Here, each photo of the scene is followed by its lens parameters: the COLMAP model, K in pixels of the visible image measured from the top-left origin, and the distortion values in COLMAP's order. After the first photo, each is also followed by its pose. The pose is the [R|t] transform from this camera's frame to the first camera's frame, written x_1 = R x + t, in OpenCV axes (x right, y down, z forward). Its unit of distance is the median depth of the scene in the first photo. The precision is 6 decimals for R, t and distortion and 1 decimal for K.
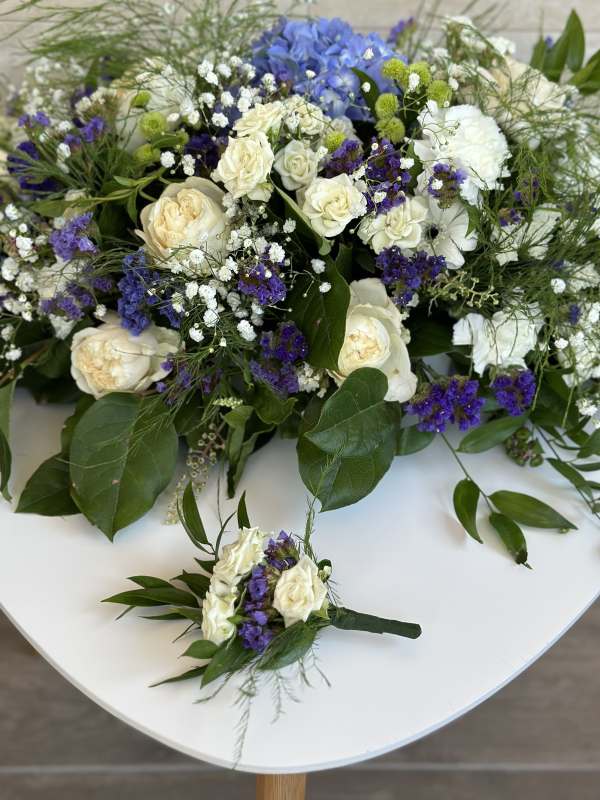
lens RADIAL K [[1094.3, 0, 319.8], [0, 1094.3, 414.2], [0, 0, 1]] dist [0.124299, 0.000000]
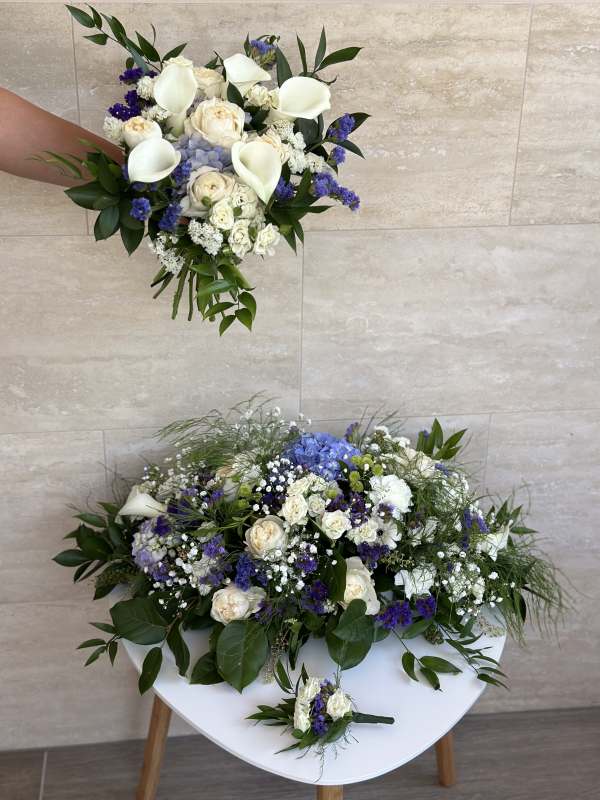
lens RADIAL K [[1094.3, 0, 298.3], [0, 1094.3, 402.1], [0, 0, 1]] dist [0.124299, 0.000000]
pose [[0.996110, -0.056116, 0.067943, -0.190550], [0.070116, 0.971748, -0.225364, 0.057862], [-0.053377, 0.229252, 0.971903, -1.141042]]
